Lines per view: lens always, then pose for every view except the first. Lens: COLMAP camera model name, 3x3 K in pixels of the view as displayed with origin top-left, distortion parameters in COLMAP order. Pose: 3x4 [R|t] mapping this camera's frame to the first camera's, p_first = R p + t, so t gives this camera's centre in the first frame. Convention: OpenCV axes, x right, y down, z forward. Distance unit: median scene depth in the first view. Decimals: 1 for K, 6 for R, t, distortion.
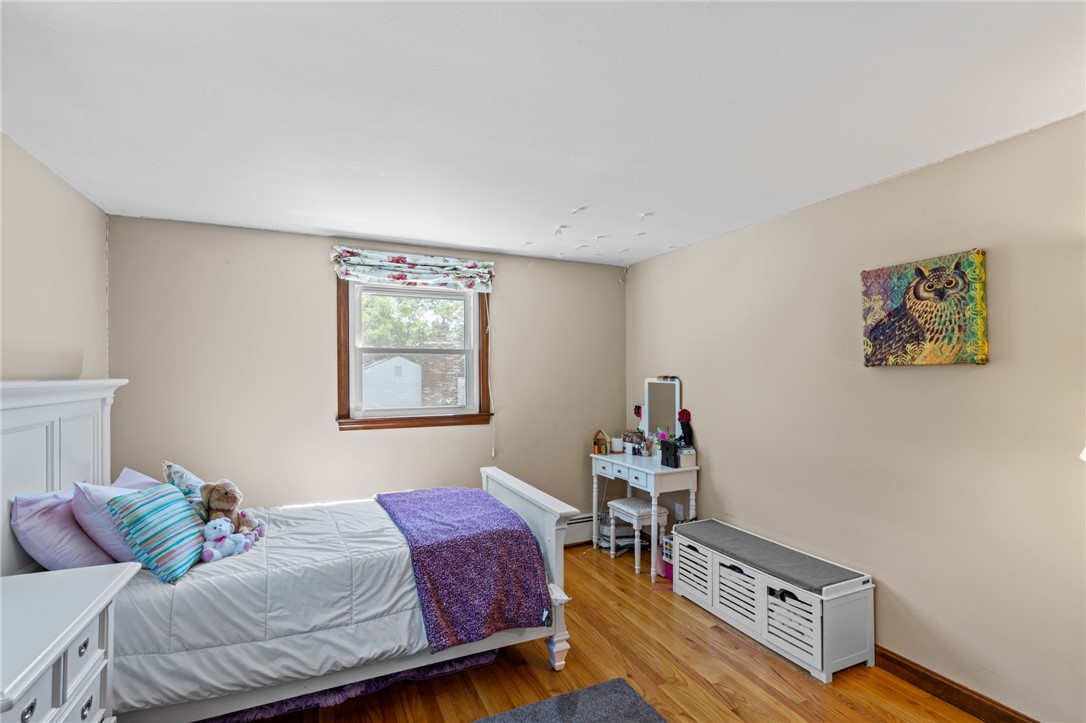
lens RADIAL K [[493.1, 0, 542.2], [0, 493.1, 370.0], [0, 0, 1]] dist [-0.007598, 0.004101]
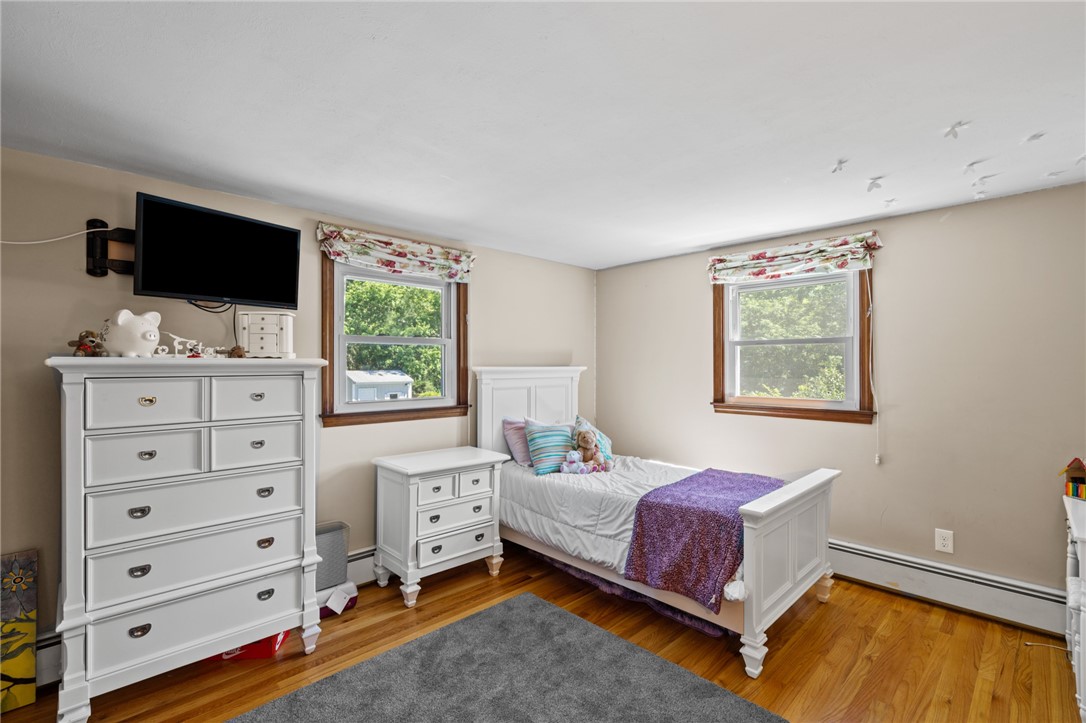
lens RADIAL K [[493.1, 0, 544.1], [0, 493.1, 361.1], [0, 0, 1]] dist [-0.007598, 0.004101]
pose [[0.334515, -0.002666, -0.942387, 0.565587], [0.004215, 0.999990, -0.001333, 0.000321], [0.942381, -0.003527, 0.334523, 0.218868]]
